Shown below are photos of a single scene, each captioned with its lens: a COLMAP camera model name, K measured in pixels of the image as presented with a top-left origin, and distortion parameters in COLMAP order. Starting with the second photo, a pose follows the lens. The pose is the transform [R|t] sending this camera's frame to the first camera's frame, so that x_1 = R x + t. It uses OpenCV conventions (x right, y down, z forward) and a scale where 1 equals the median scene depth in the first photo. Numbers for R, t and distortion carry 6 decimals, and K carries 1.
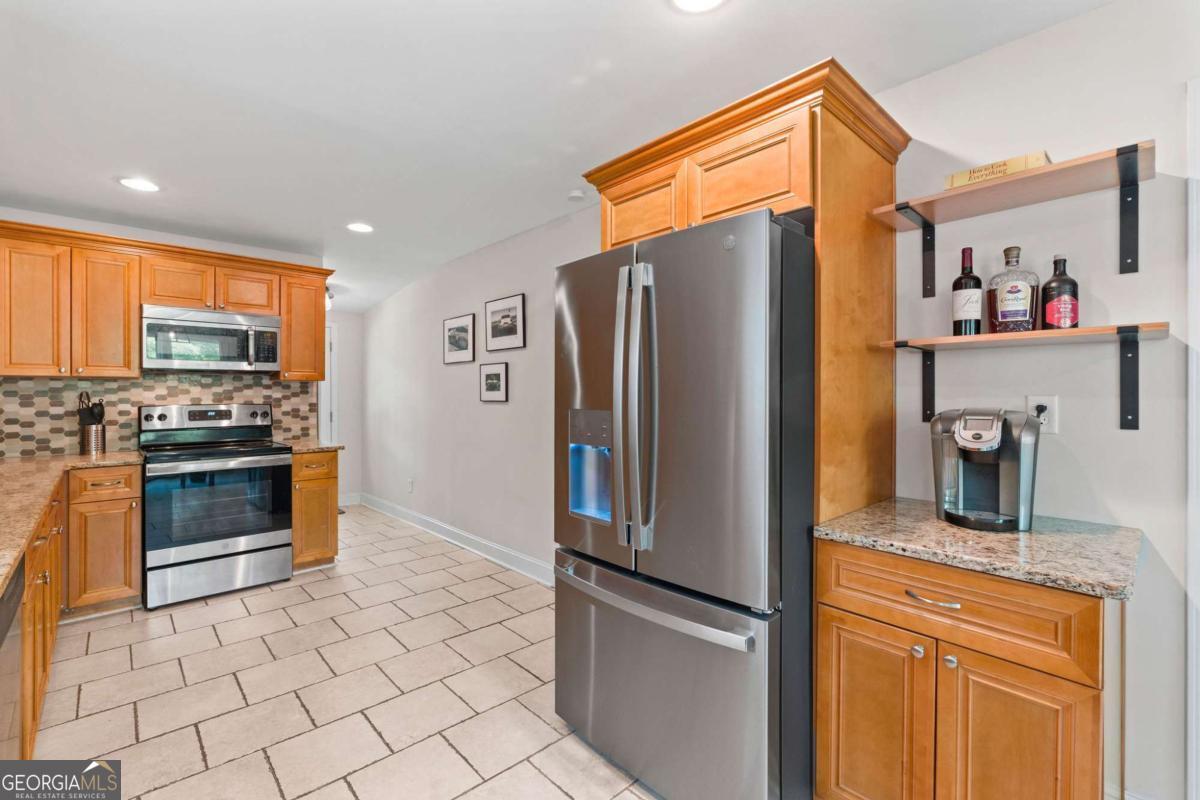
lens RADIAL K [[528.7, 0, 602.0], [0, 528.7, 398.3], [0, 0, 1]] dist [-0.001953, -0.001534]
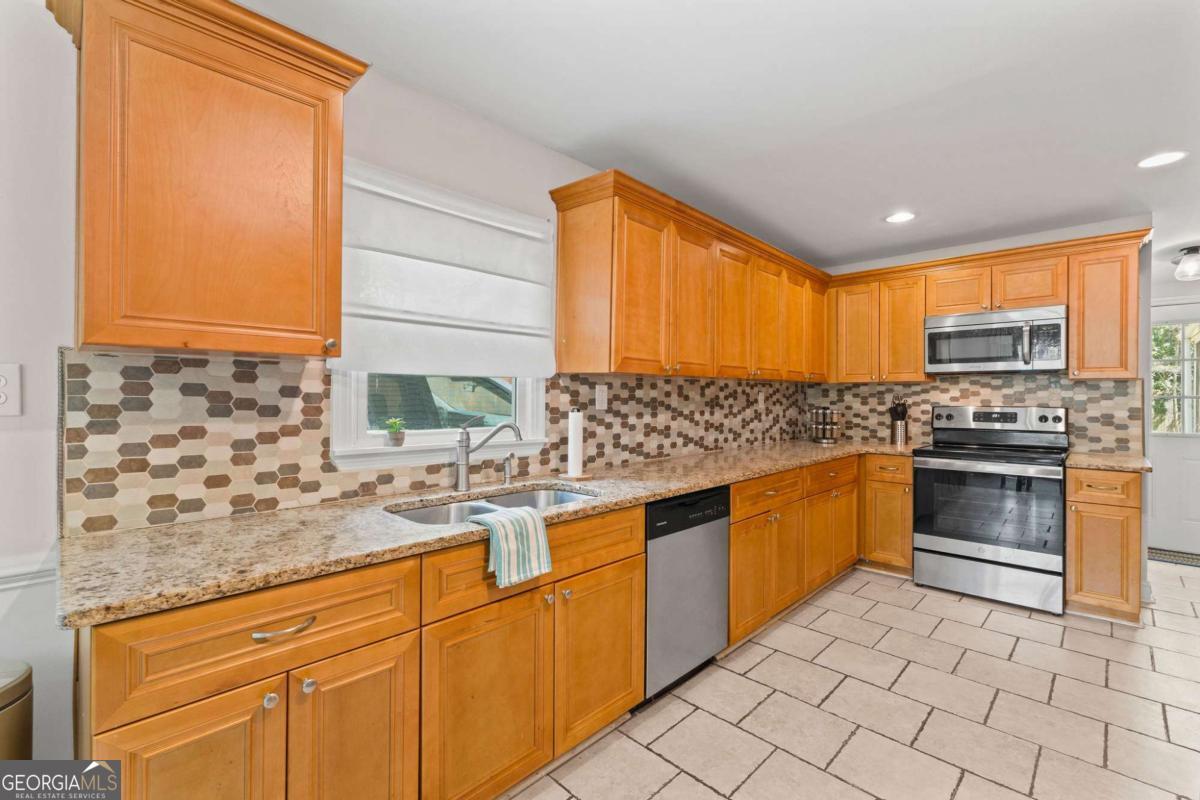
lens RADIAL K [[528.7, 0, 601.2], [0, 528.7, 396.1], [0, 0, 1]] dist [-0.001953, -0.001534]
pose [[0.034621, 0.000649, -0.999400, 0.234593], [-0.010030, 0.999950, 0.000302, -0.000586], [0.999350, 0.010013, 0.034626, 0.245017]]
